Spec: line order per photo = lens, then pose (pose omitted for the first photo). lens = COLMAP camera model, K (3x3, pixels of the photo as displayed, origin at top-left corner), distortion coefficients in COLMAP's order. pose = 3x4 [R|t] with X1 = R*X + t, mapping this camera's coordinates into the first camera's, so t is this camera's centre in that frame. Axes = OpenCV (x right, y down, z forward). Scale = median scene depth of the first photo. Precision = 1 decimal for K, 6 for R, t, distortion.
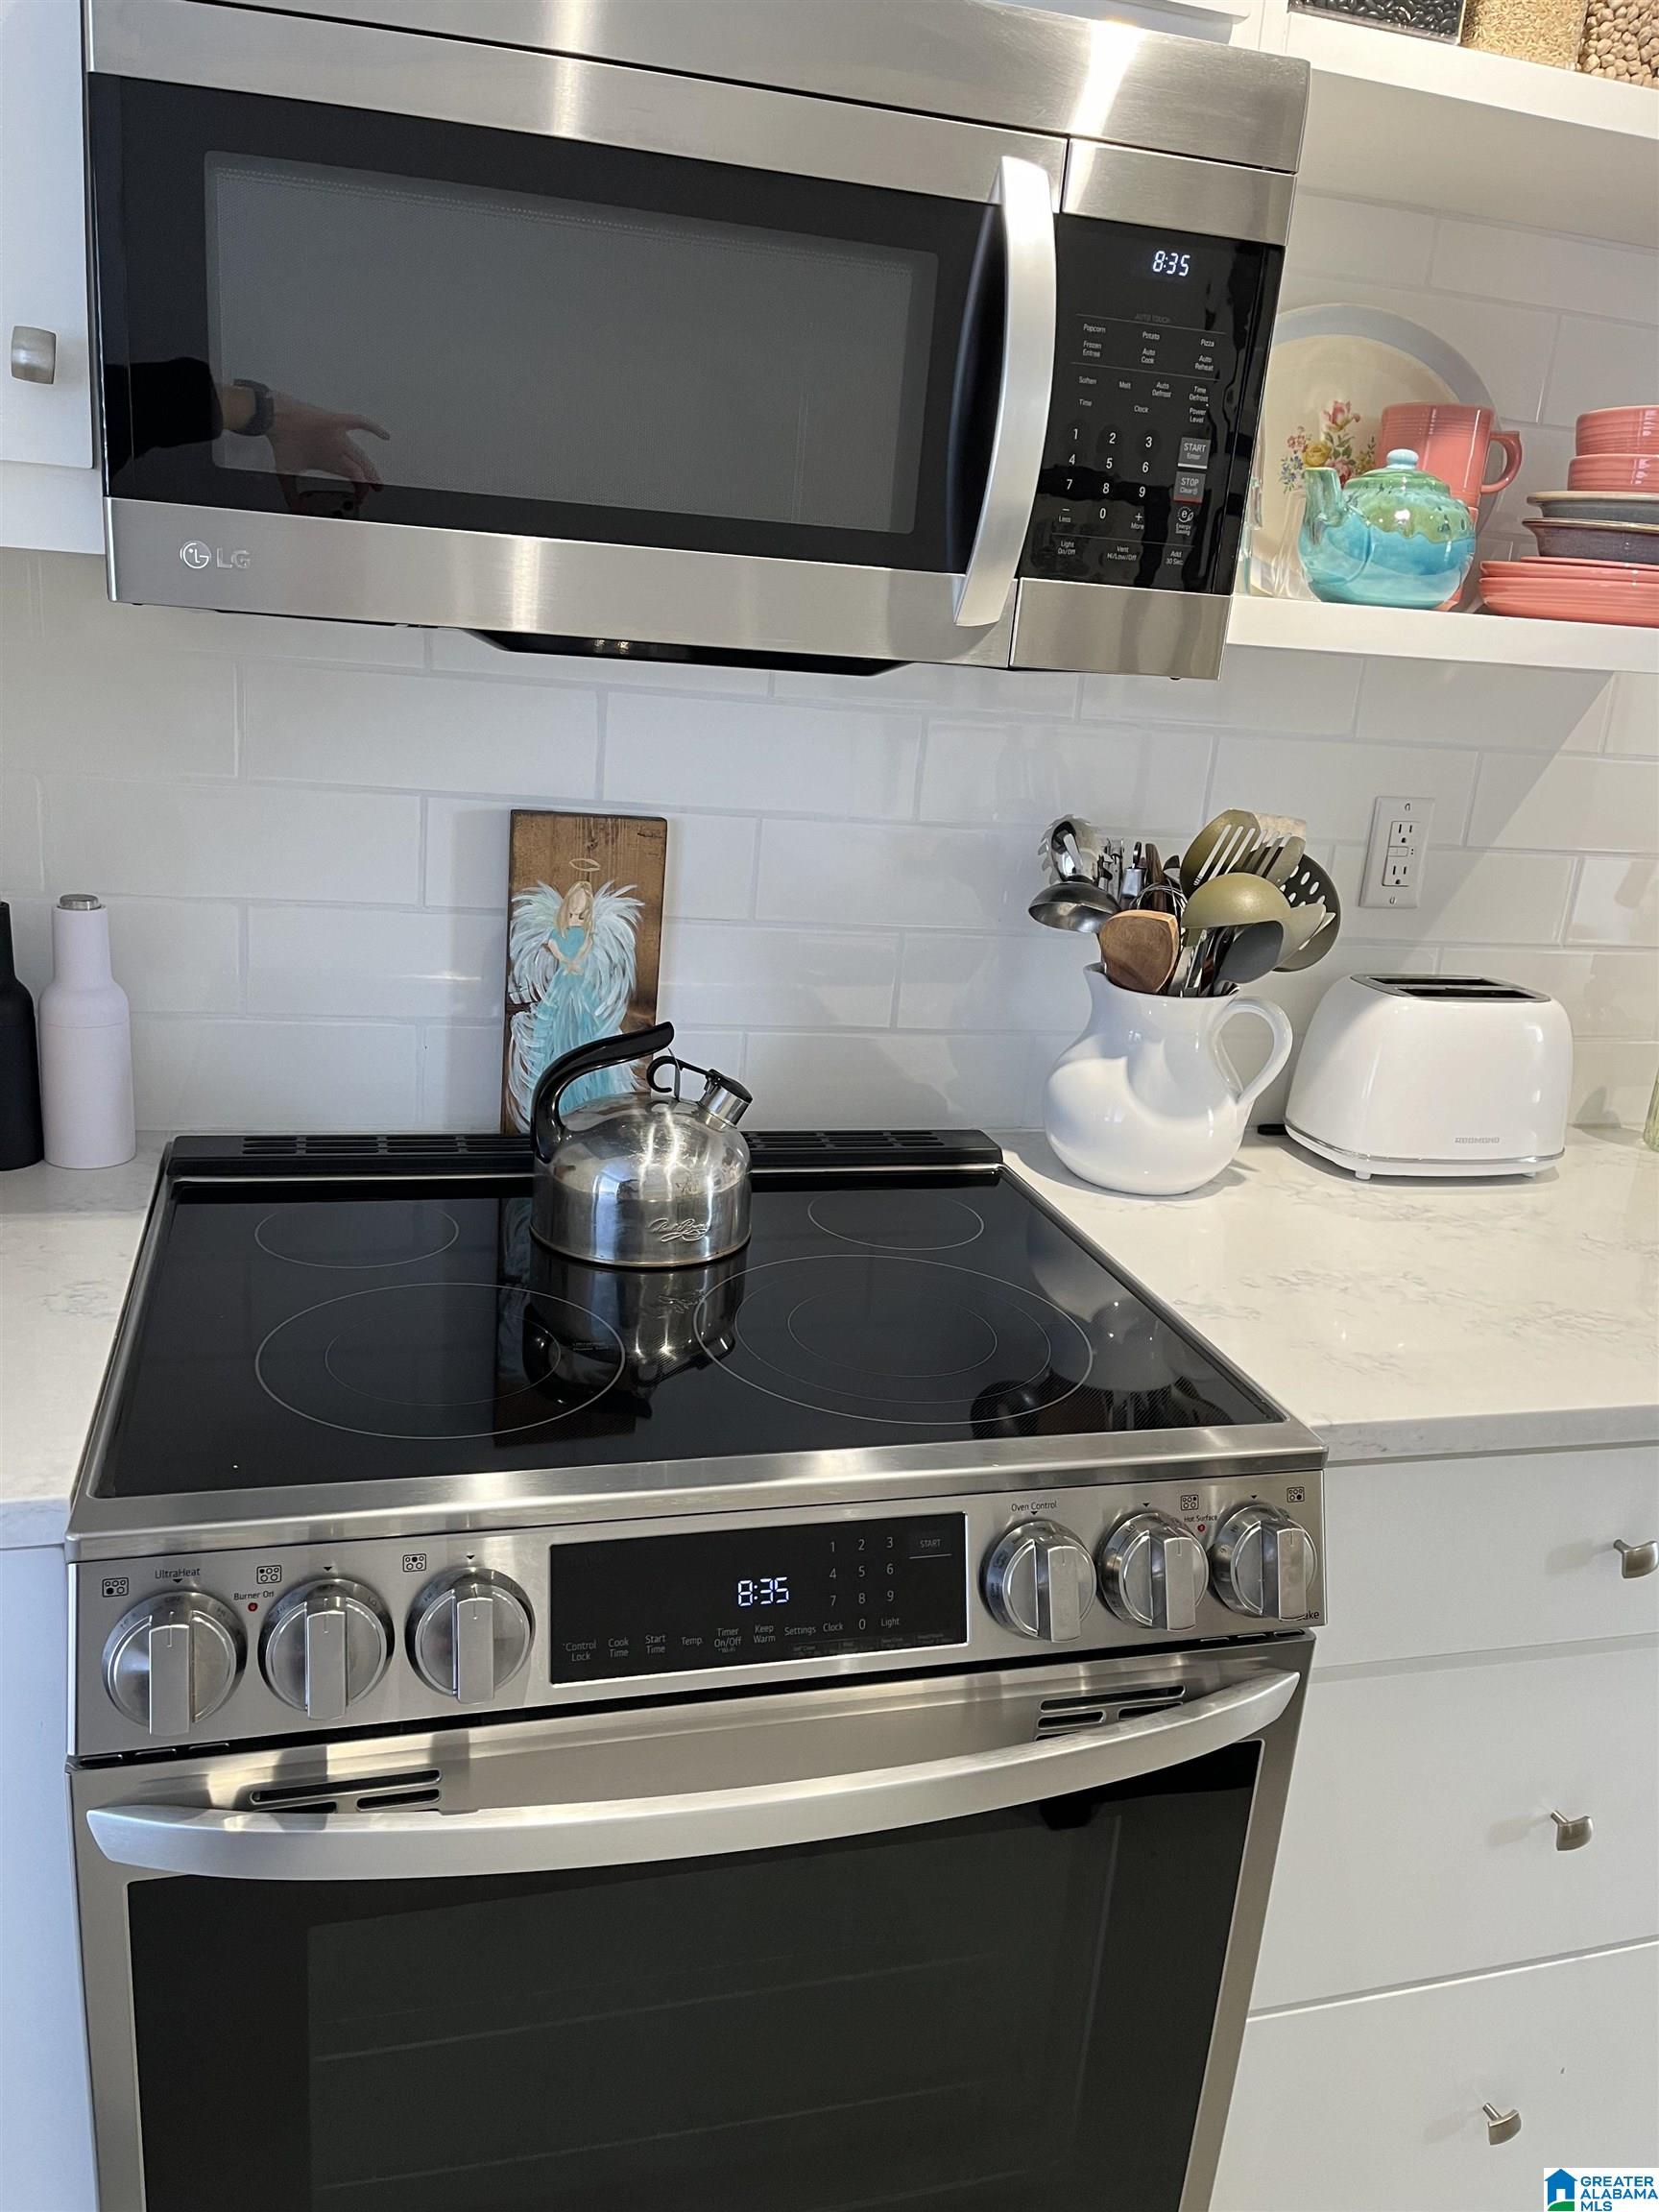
lens RADIAL K [[1650.3, 0, 842.0], [0, 1650.3, 1112.2], [0, 0, 1]] dist [0.074990, -0.100812]
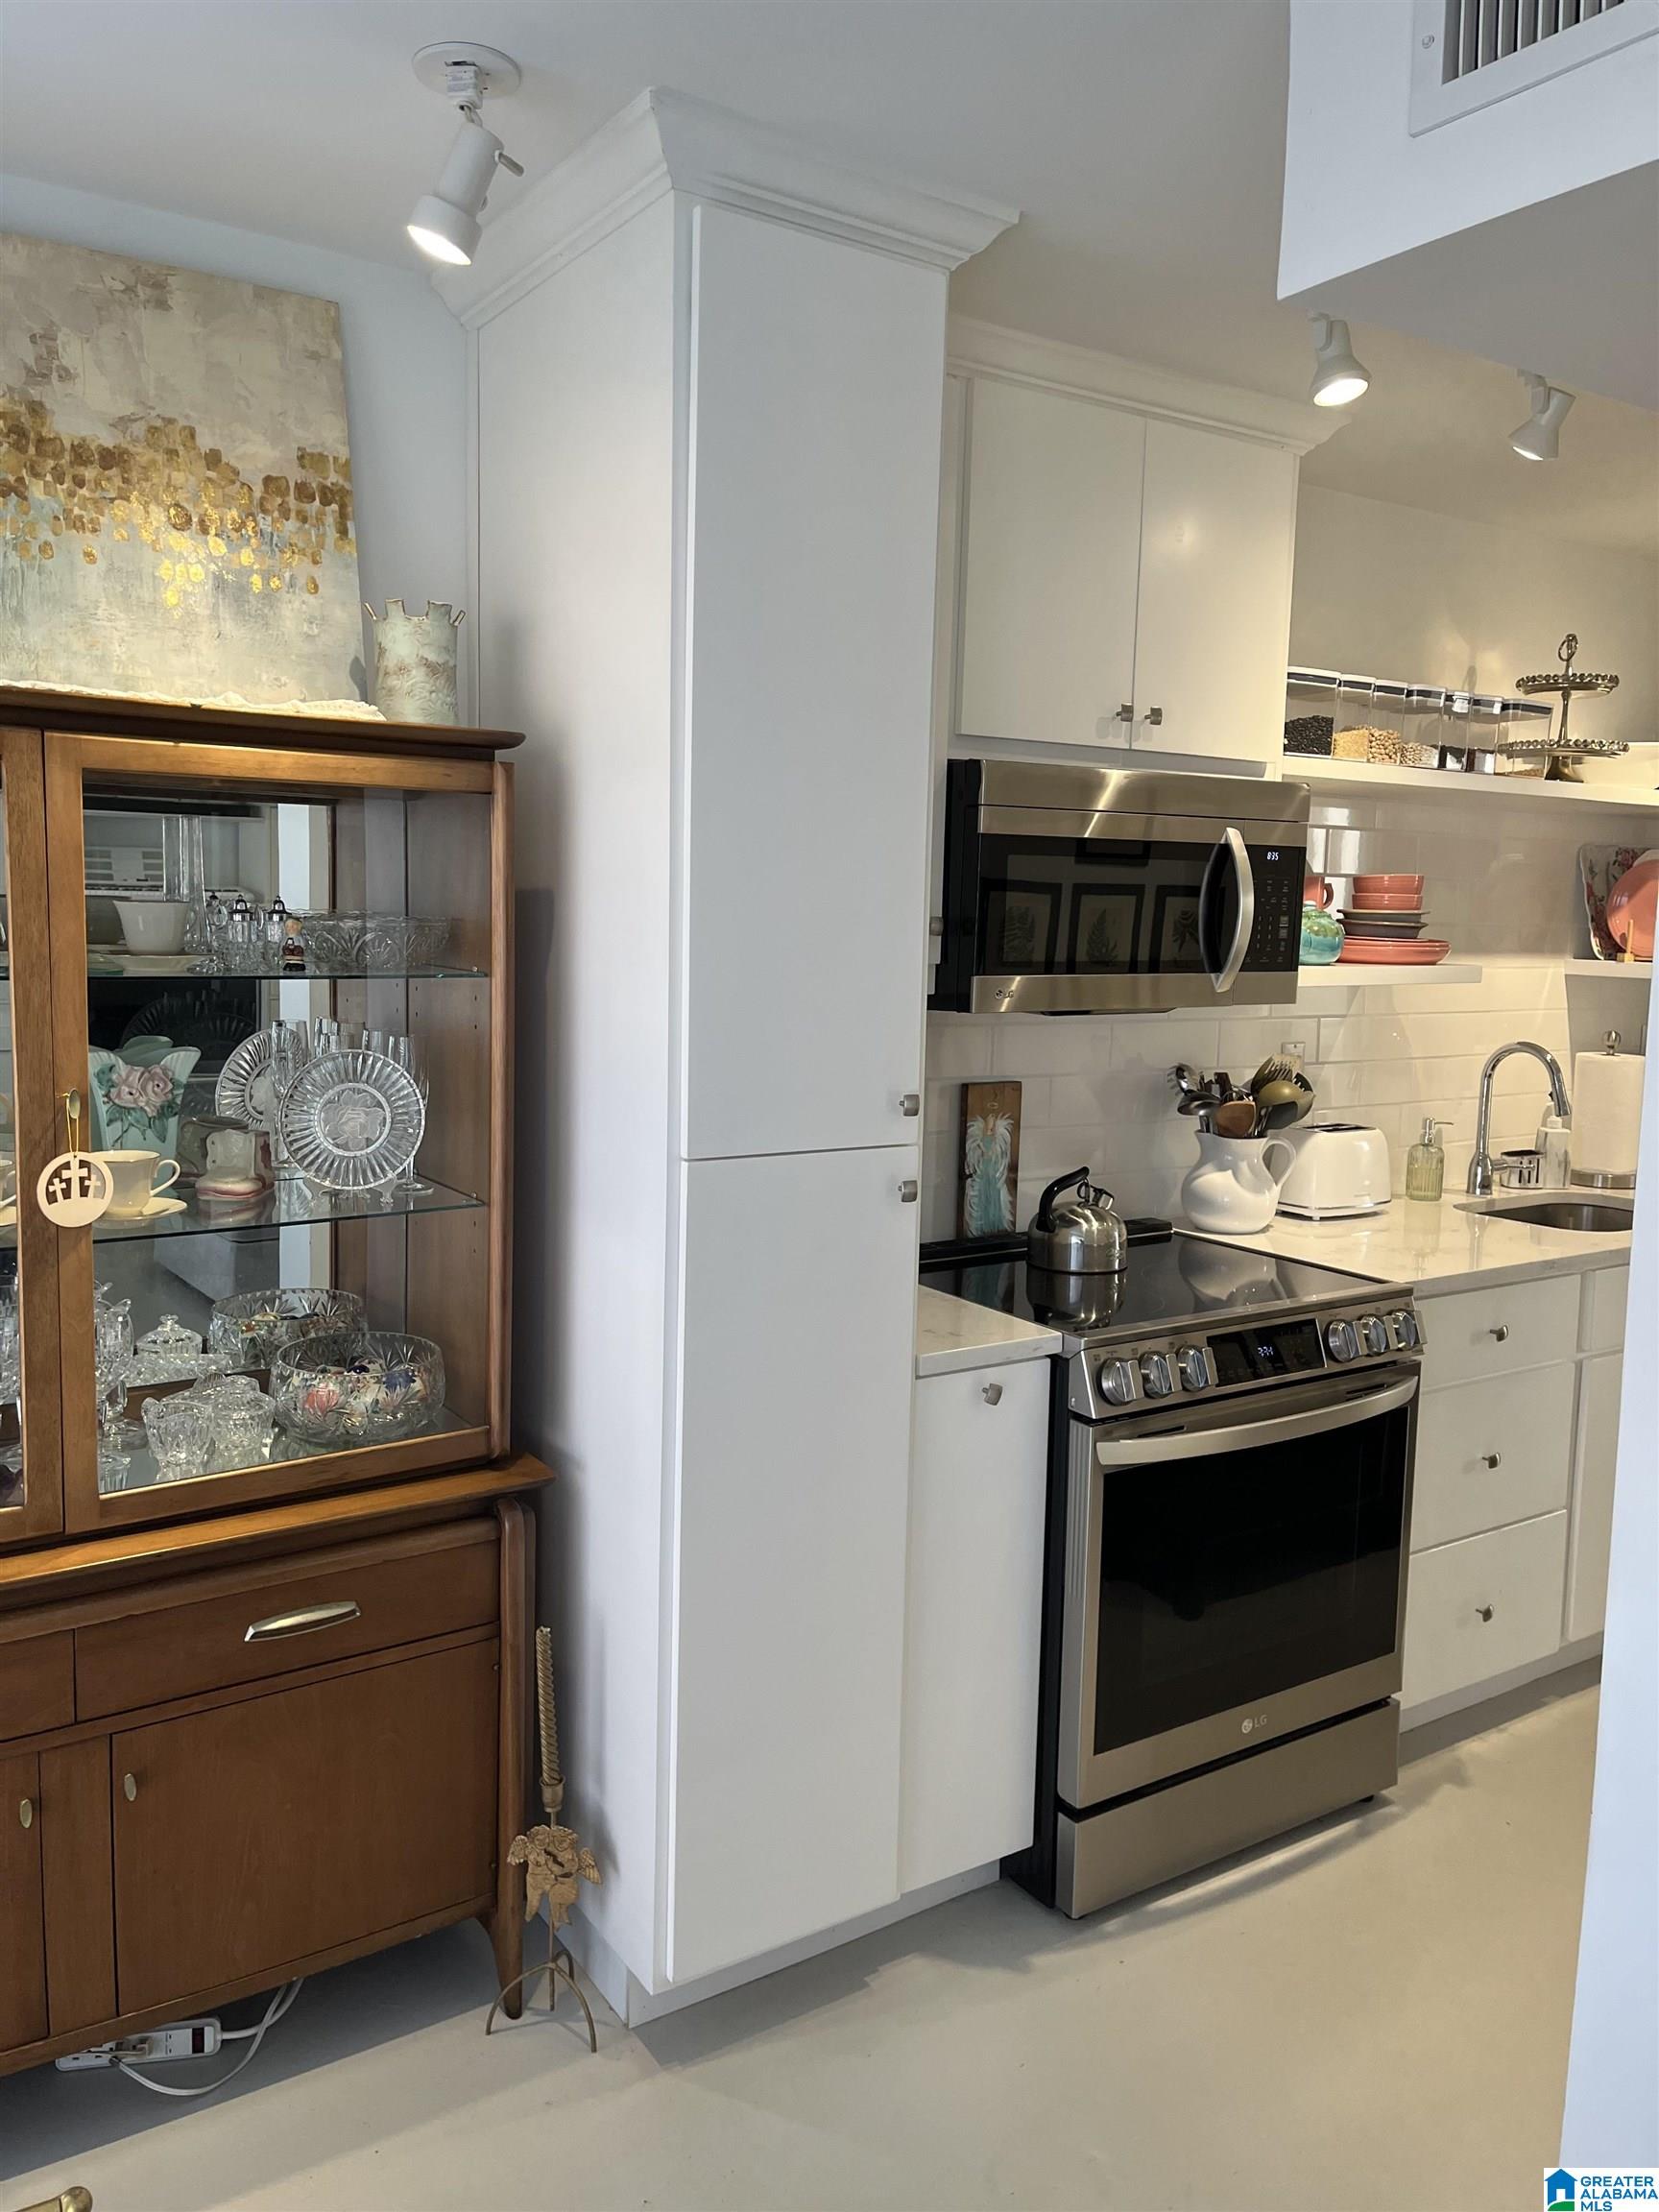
lens RADIAL K [[1650.3, 0, 842.0], [0, 1650.3, 1112.2], [0, 0, 1]] dist [0.074990, -0.100812]
pose [[0.948486, -0.095904, 0.301956, -0.976568], [0.142717, 0.980241, -0.136962, 0.120333], [-0.282855, 0.173001, 0.943432, -0.933276]]
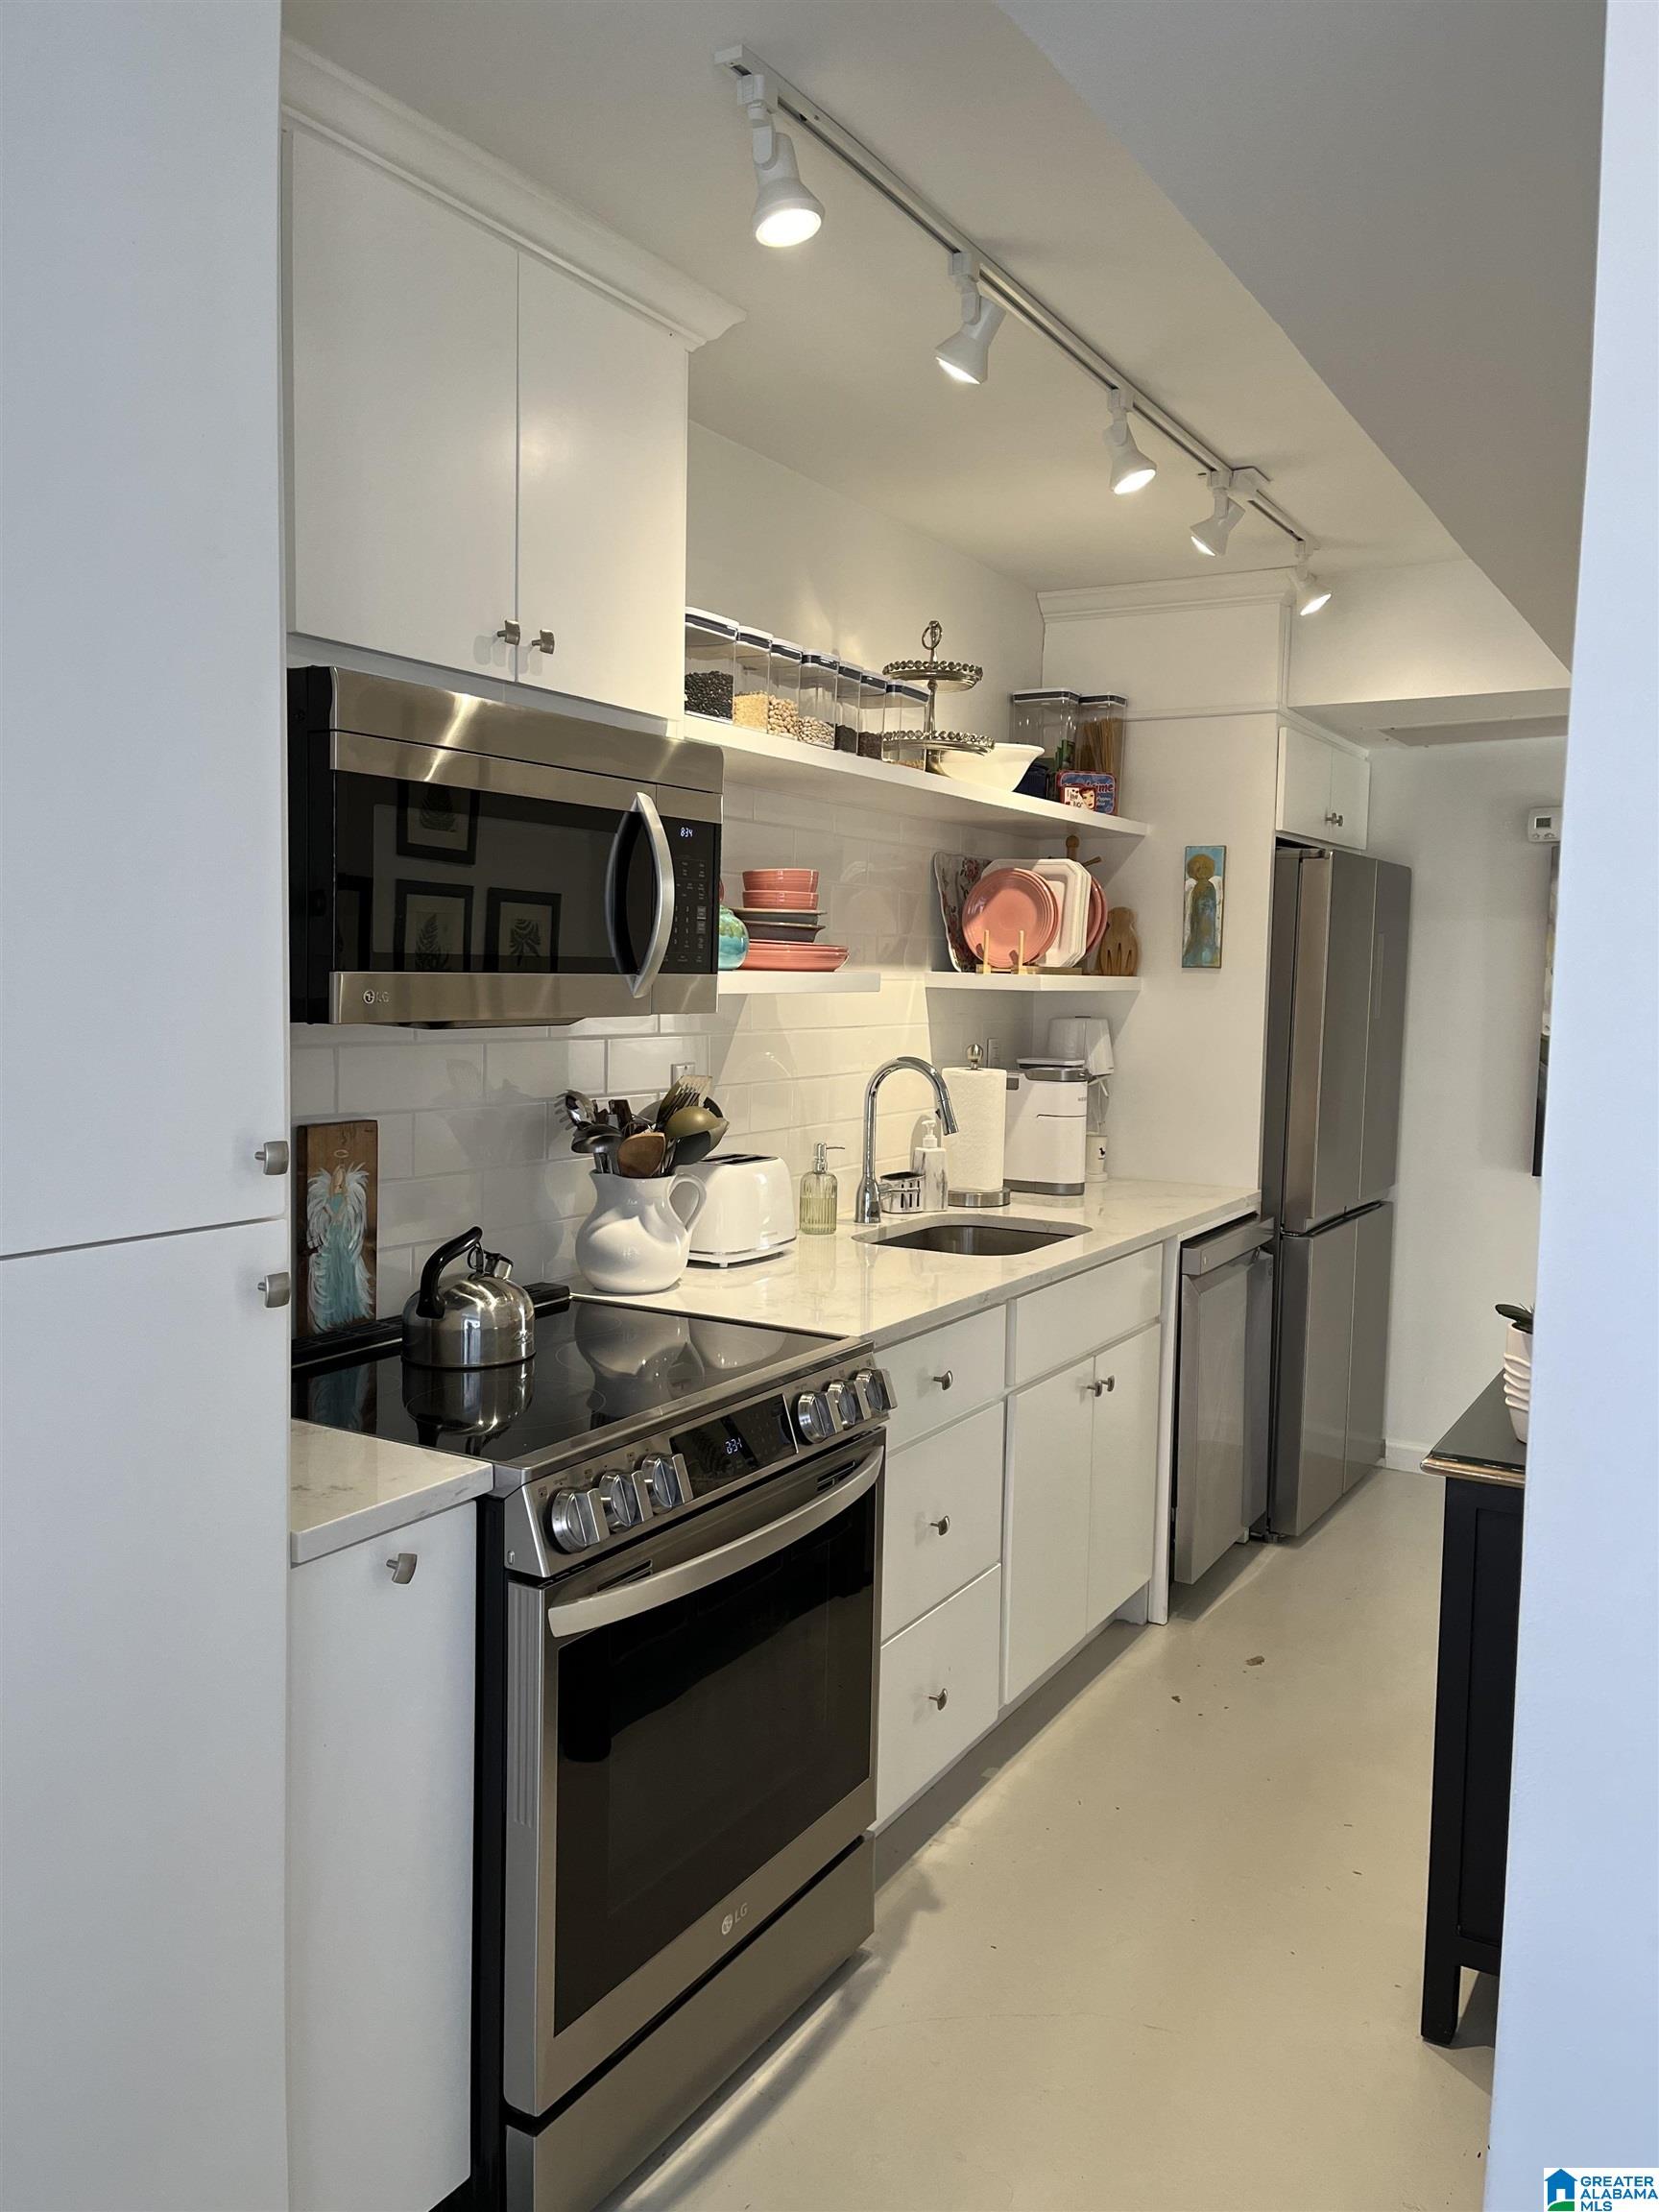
lens RADIAL K [[1650.3, 0, 842.0], [0, 1650.3, 1112.2], [0, 0, 1]] dist [0.074990, -0.100812]
pose [[0.720571, -0.124824, 0.682053, -0.890673], [0.238046, 0.968411, -0.074259, 0.044415], [-0.651238, 0.215869, 0.727523, -0.478763]]
